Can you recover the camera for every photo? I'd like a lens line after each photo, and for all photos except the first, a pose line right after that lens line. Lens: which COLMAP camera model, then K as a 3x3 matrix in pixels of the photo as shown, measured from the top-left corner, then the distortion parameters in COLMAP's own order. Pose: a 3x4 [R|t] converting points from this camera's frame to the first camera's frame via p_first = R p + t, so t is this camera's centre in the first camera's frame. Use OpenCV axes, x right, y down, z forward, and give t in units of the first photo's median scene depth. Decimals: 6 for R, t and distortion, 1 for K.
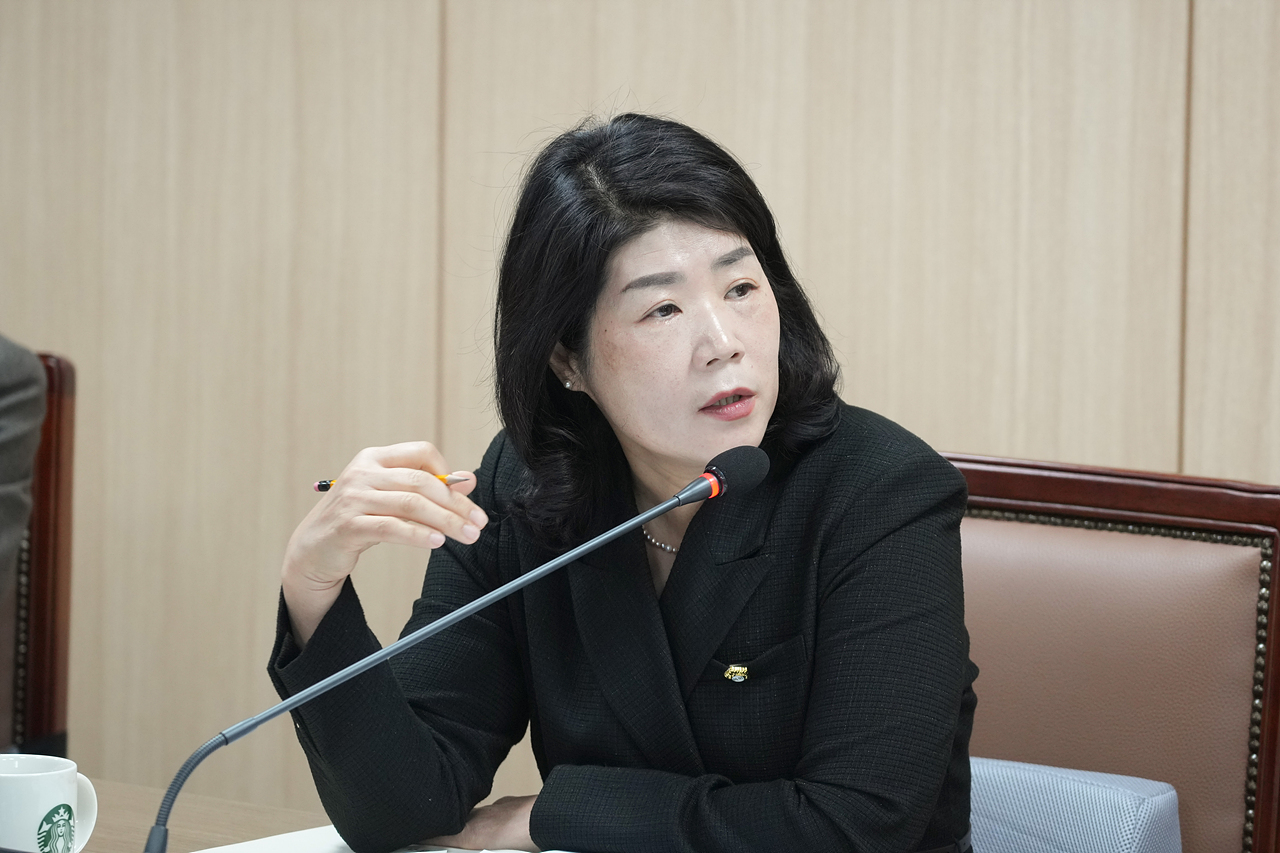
lens RADIAL K [[5588.3, 0, 640.0], [0, 5588.3, 426.5], [0, 0, 1]] dist [0.054152, -0.985089]
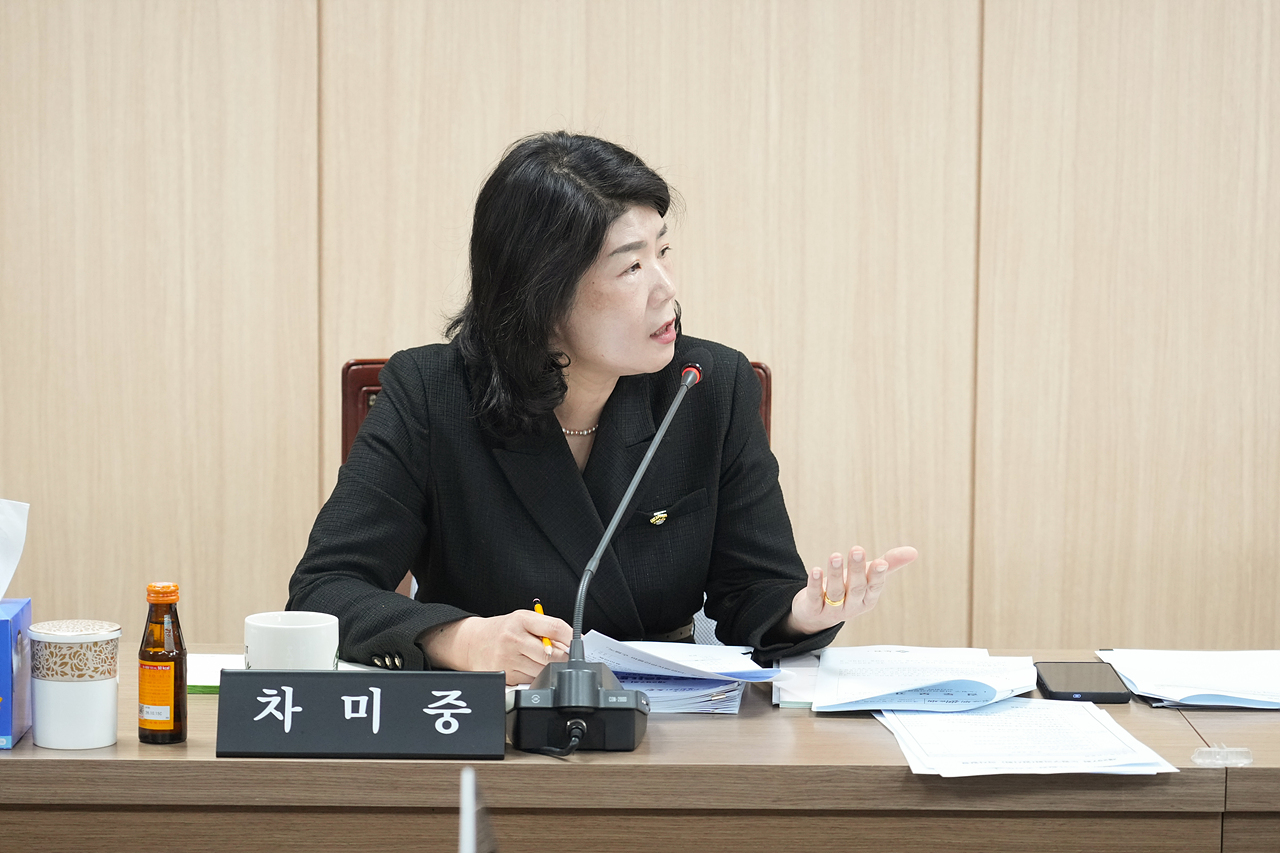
lens RADIAL K [[3820.9, 0, 640.0], [0, 3820.9, 426.5], [0, 0, 1]] dist [0.145198, -3.250721]
pose [[0.788908, -0.076142, 0.609776, -0.535660], [0.064323, 0.997075, 0.041285, -0.016621], [-0.611135, 0.006653, 0.791498, 0.191163]]
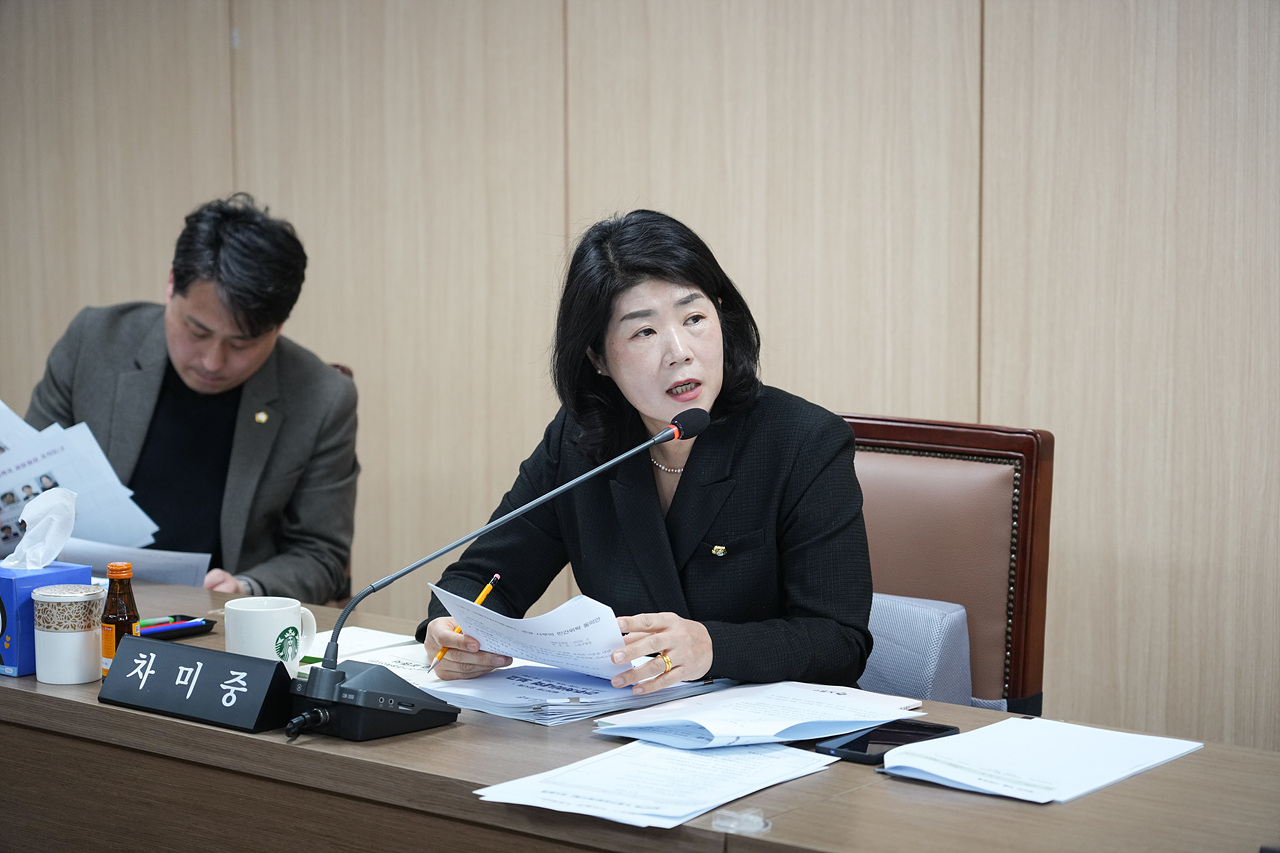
lens RADIAL K [[2769.4, 0, 640.0], [0, 2769.4, 426.5], [0, 0, 1]] dist [-0.025700, 0.039782]
pose [[0.998974, -0.012913, -0.043412, 0.033753], [0.013177, 0.999896, 0.005801, 0.003452], [0.043333, -0.006367, 0.999040, 0.153344]]
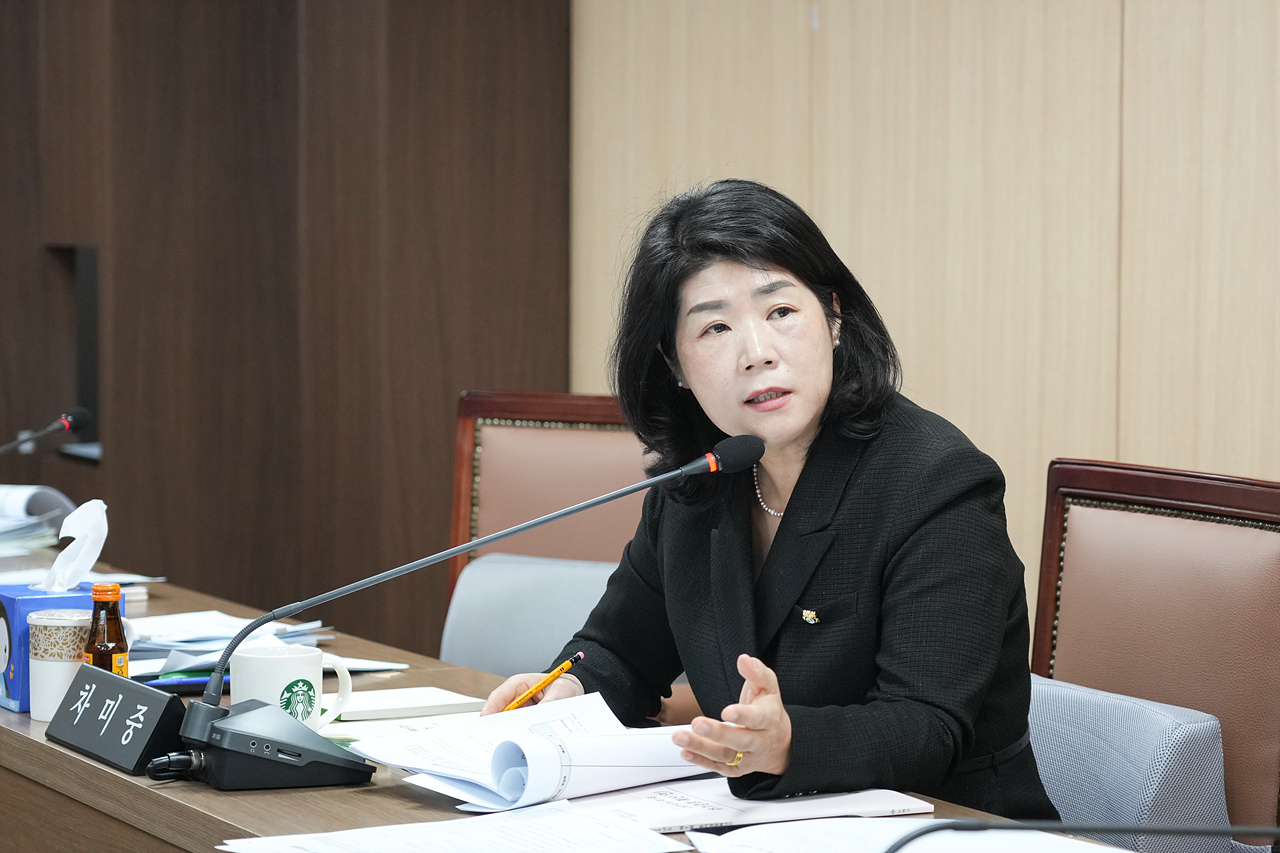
lens RADIAL K [[3695.8, 0, 640.0], [0, 3695.8, 426.5], [0, 0, 1]] dist [0.075326, 0.292332]
pose [[0.899103, 0.016354, -0.437432, 0.341599], [-0.035345, 0.998751, -0.035309, 0.031581], [0.436309, 0.047208, 0.898558, 0.169673]]
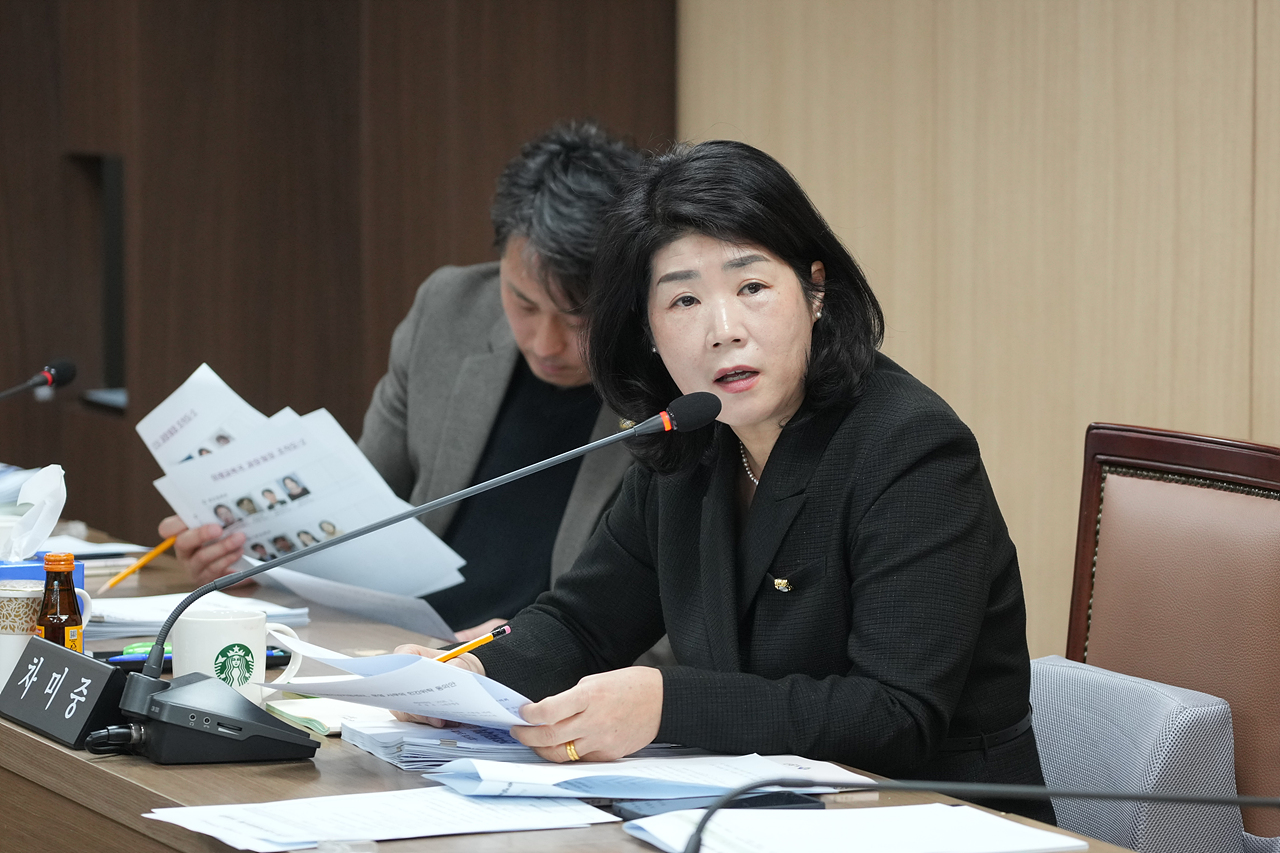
lens RADIAL K [[5086.8, 0, 640.0], [0, 5086.8, 426.5], [0, 0, 1]] dist [0.039718, 1.806302]
pose [[0.869203, 0.026450, -0.493747, 0.519072], [-0.040072, 0.999052, -0.017024, 0.028131], [0.492828, 0.034583, 0.869439, -0.024426]]
